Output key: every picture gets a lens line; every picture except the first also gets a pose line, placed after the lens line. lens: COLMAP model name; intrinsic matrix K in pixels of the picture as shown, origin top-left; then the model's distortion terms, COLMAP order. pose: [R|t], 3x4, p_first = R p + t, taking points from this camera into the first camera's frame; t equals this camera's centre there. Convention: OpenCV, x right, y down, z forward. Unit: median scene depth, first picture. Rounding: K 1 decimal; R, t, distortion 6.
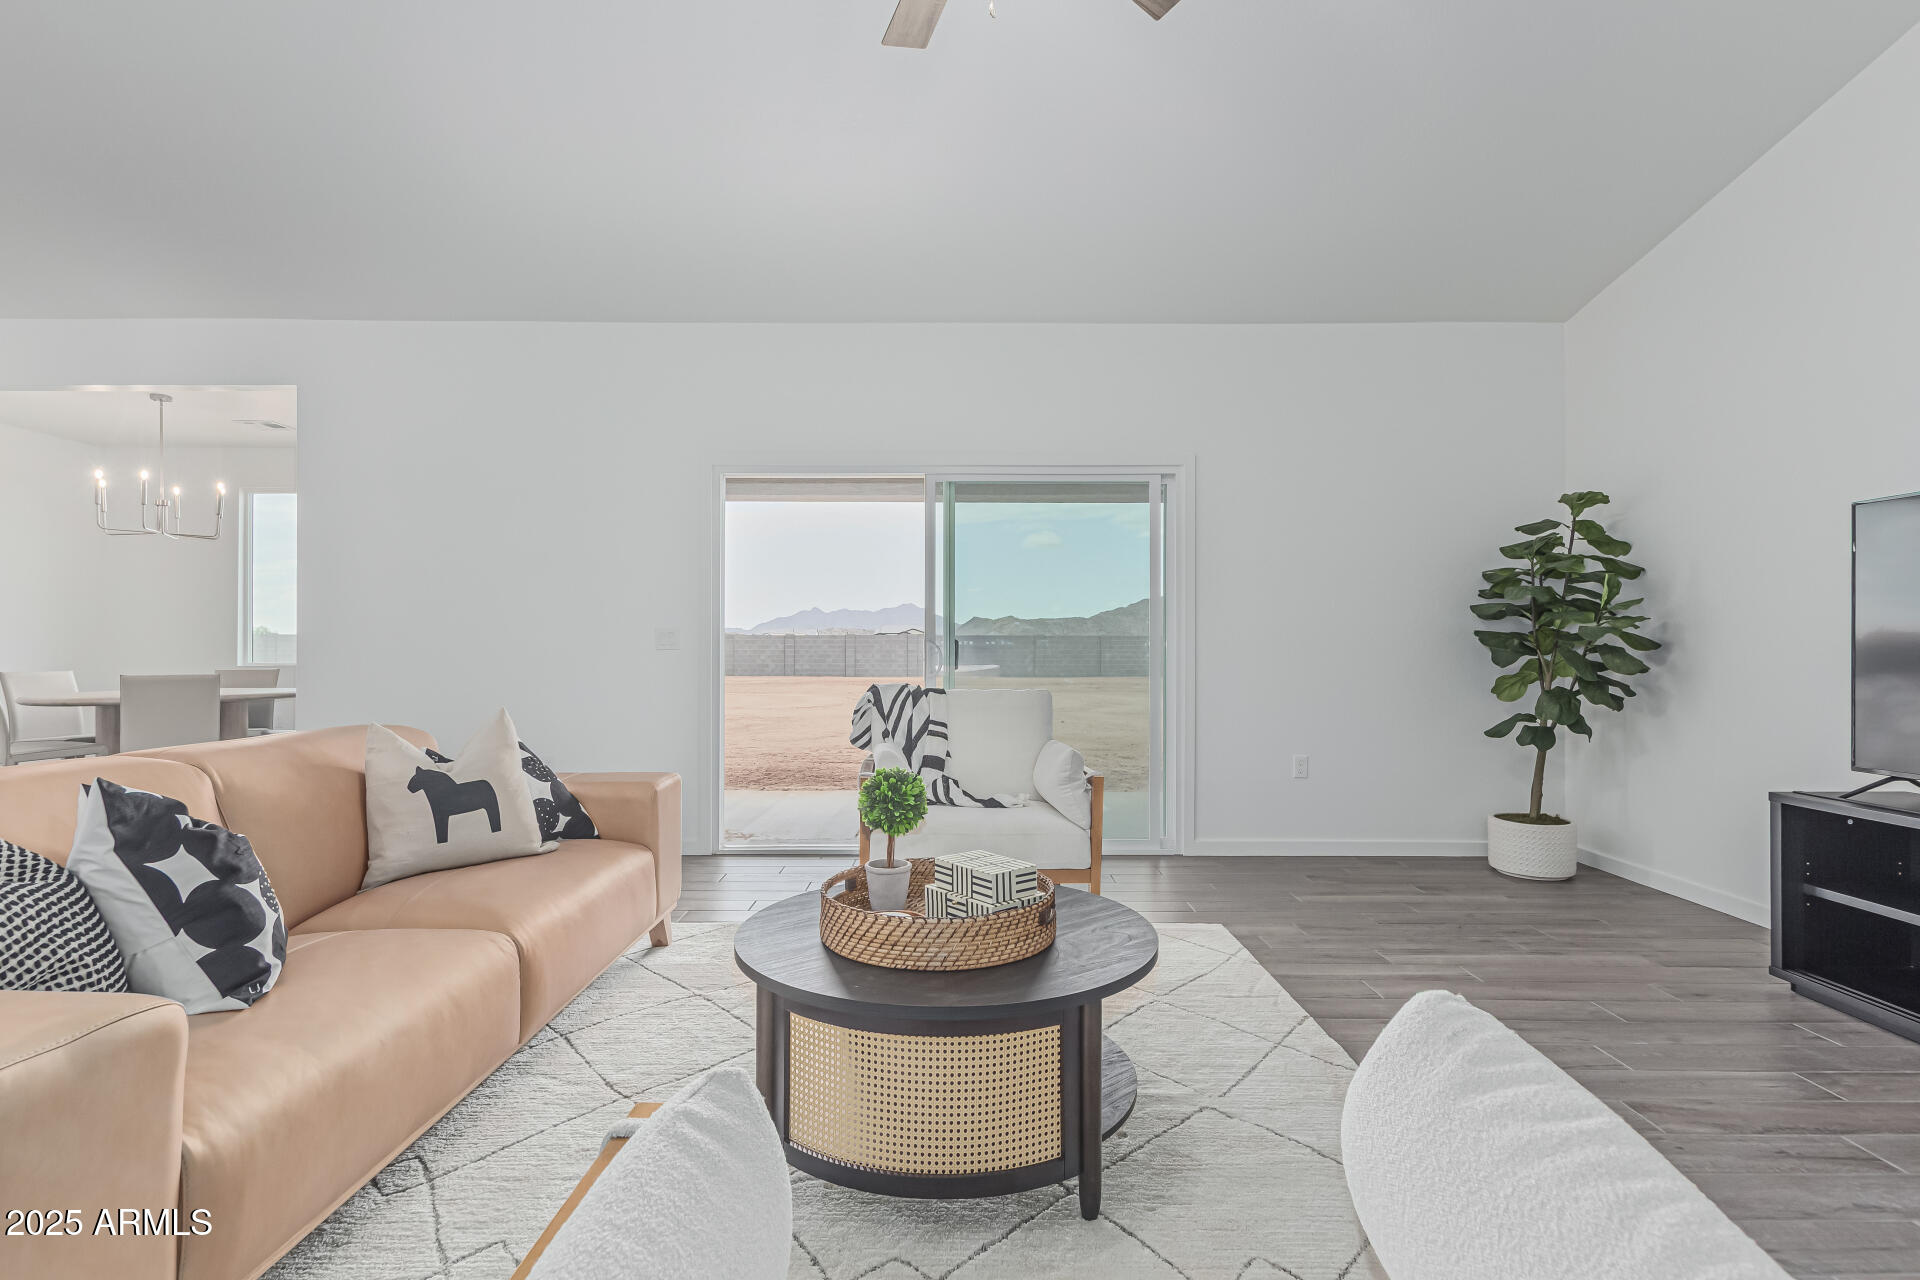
lens RADIAL K [[931.2, 0, 964.1], [0, 931.2, 636.0], [0, 0, 1]] dist [0.015530, -0.004376]
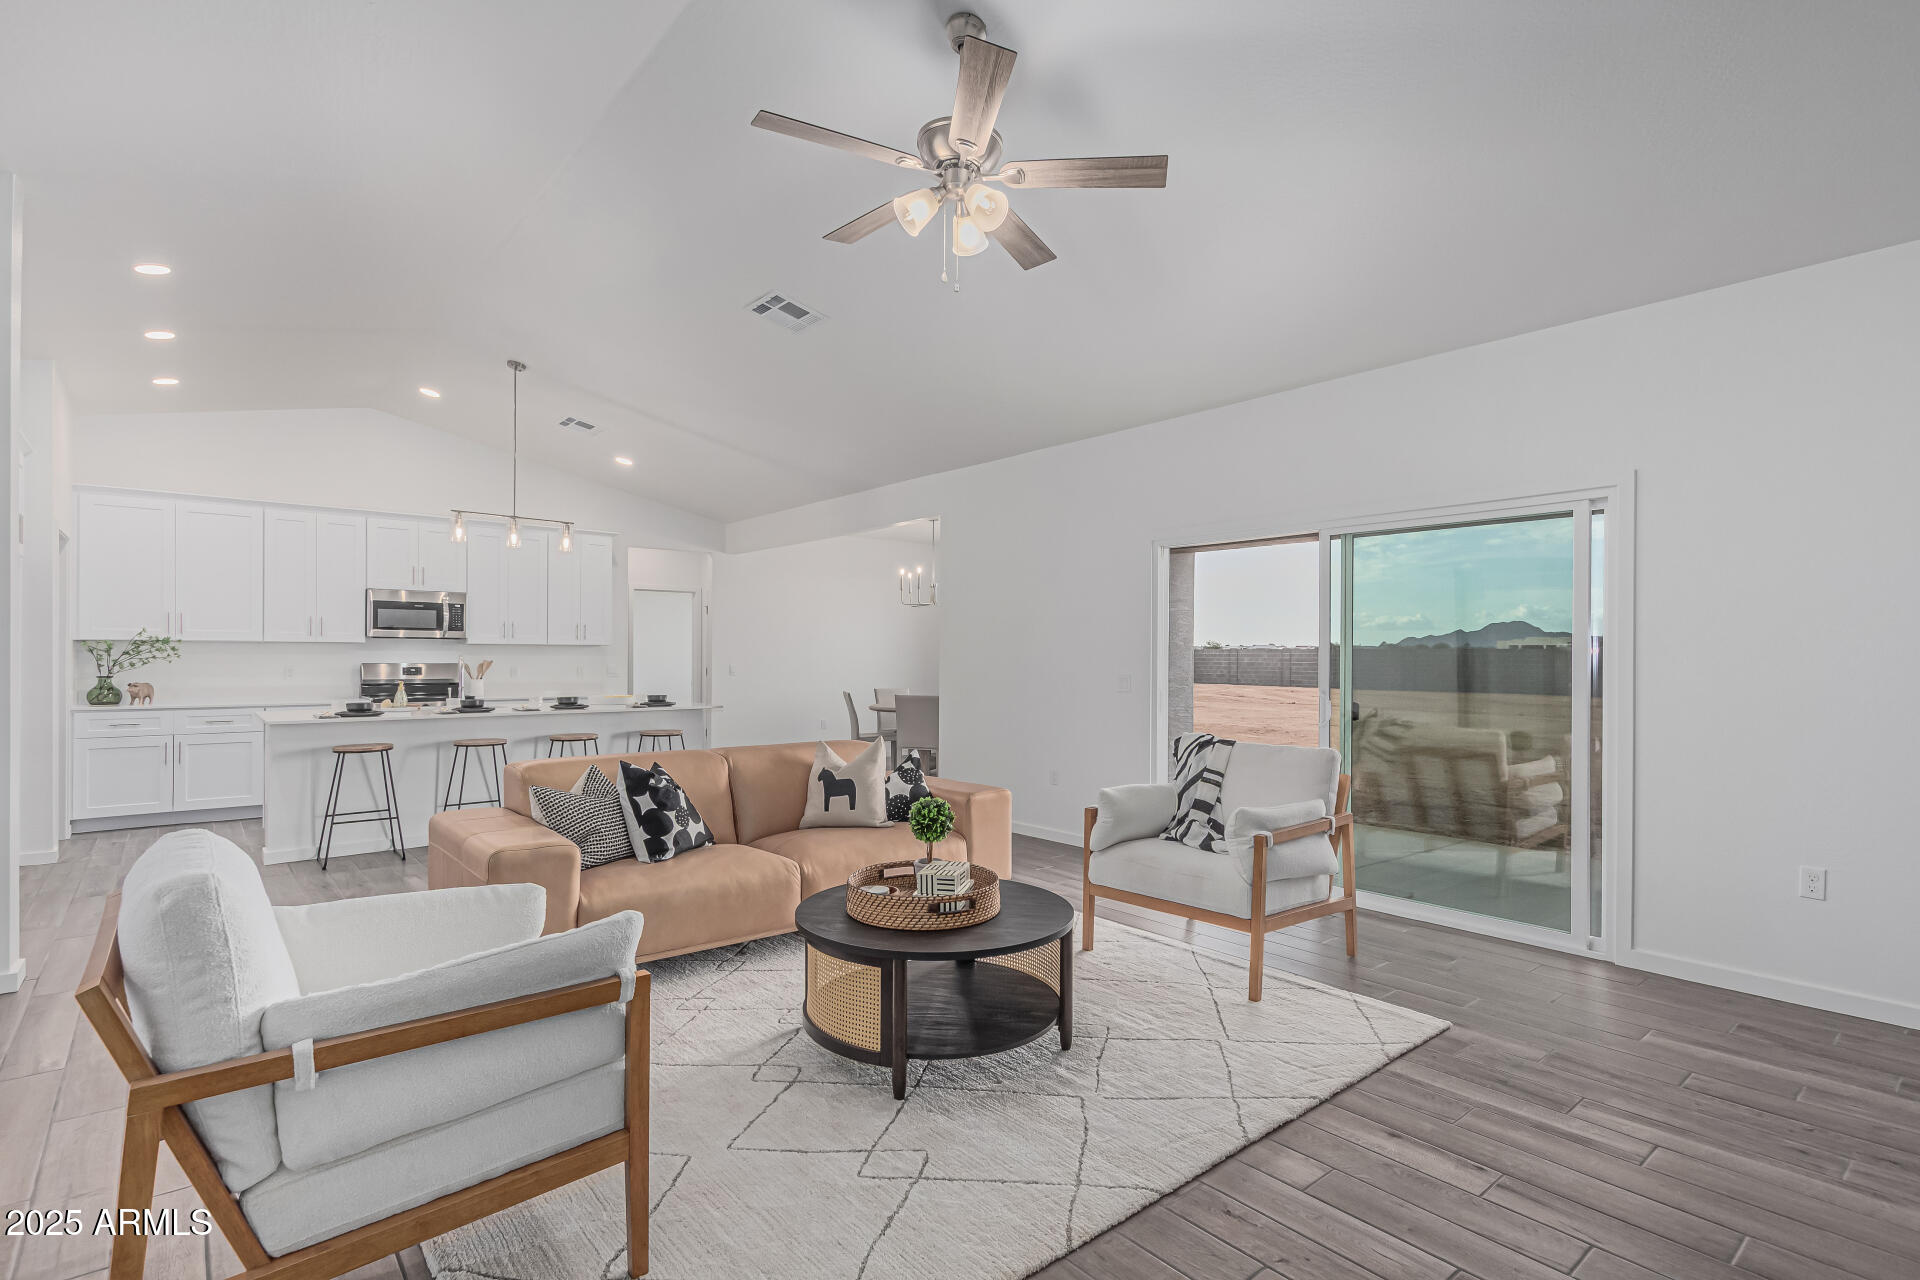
lens RADIAL K [[931.2, 0, 960.6], [0, 931.2, 655.4], [0, 0, 1]] dist [0.015530, -0.004376]
pose [[0.641117, 0.001168, -0.767442, 0.646326], [0.005406, 0.999967, 0.006038, -0.056395], [0.767424, -0.008020, 0.641090, 0.044749]]
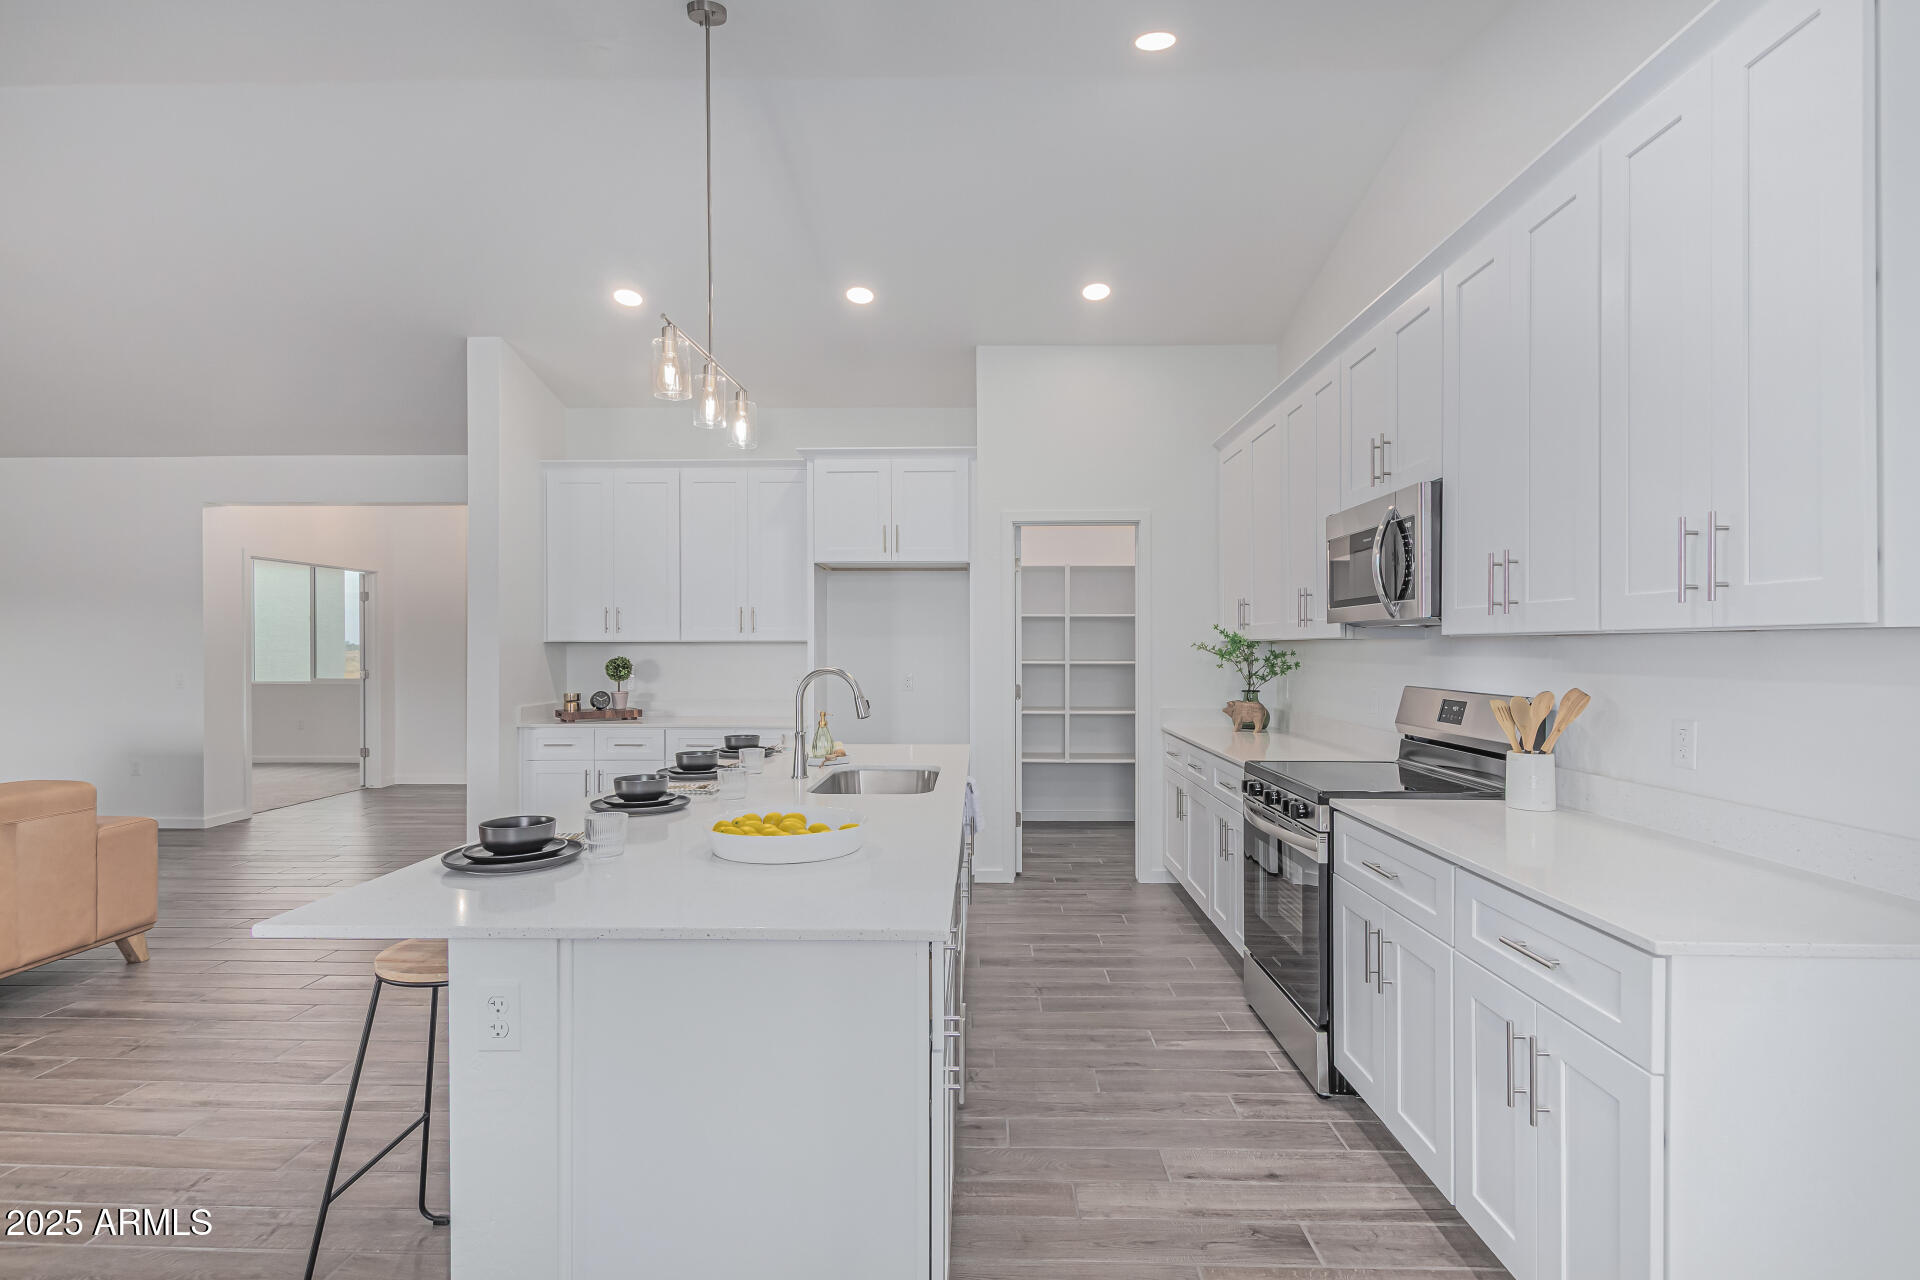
lens RADIAL K [[931.2, 0, 952.2], [0, 931.2, 650.2], [0, 0, 1]] dist [0.015530, -0.004376]
pose [[-0.999462, -0.002023, 0.032732, -1.499144], [-0.002333, 0.999953, -0.009425, -0.057999], [-0.032711, -0.009496, -0.999420, 1.325528]]
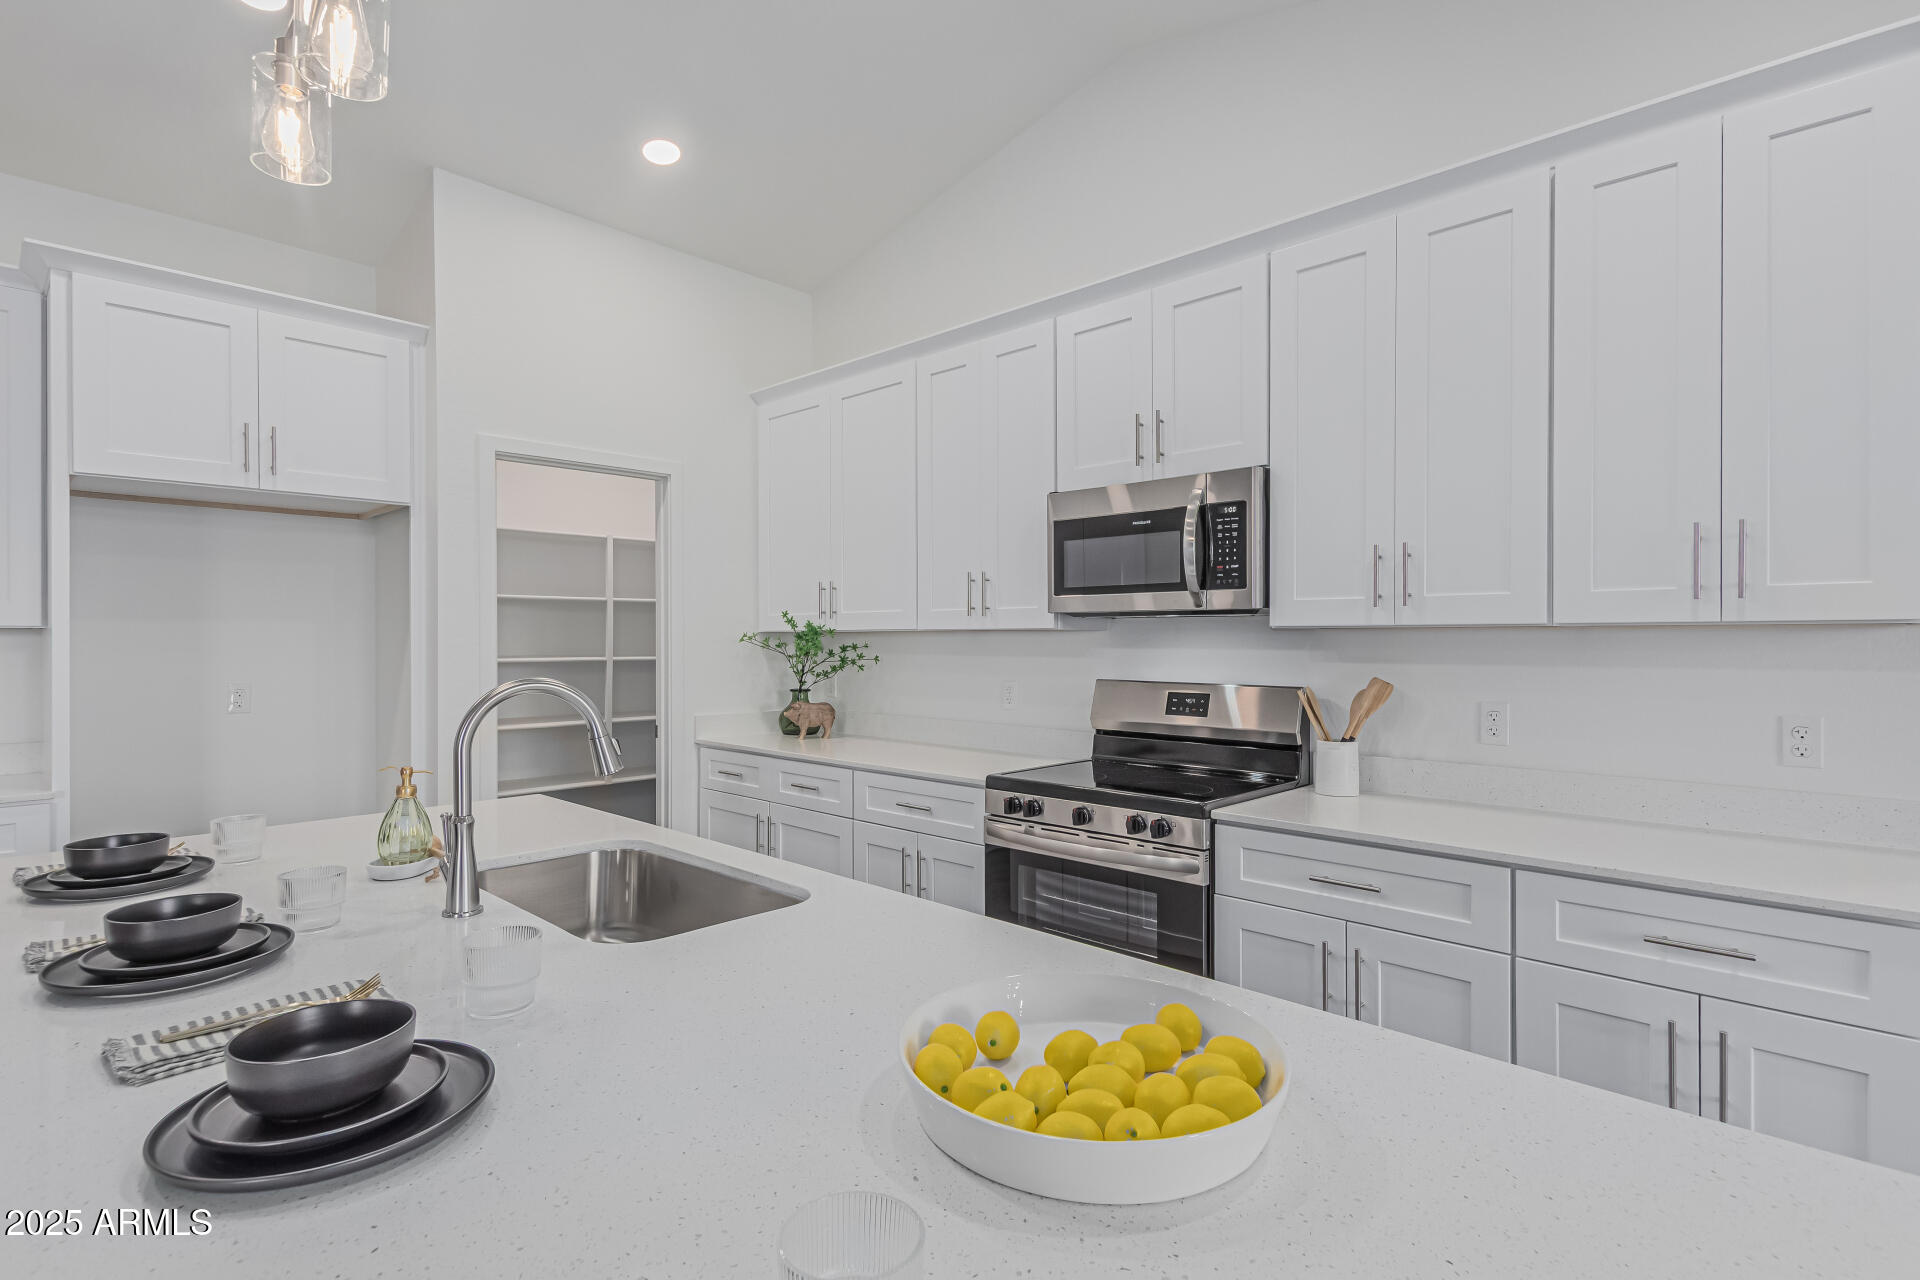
lens RADIAL K [[931.2, 0, 959.8], [0, 931.2, 639.8], [0, 0, 1]] dist [0.015530, -0.004376]
pose [[-0.690657, -0.001085, -0.723181, -1.179421], [0.008215, 0.999923, -0.009345, -0.062793], [0.723135, -0.012395, -0.690595, 0.900254]]
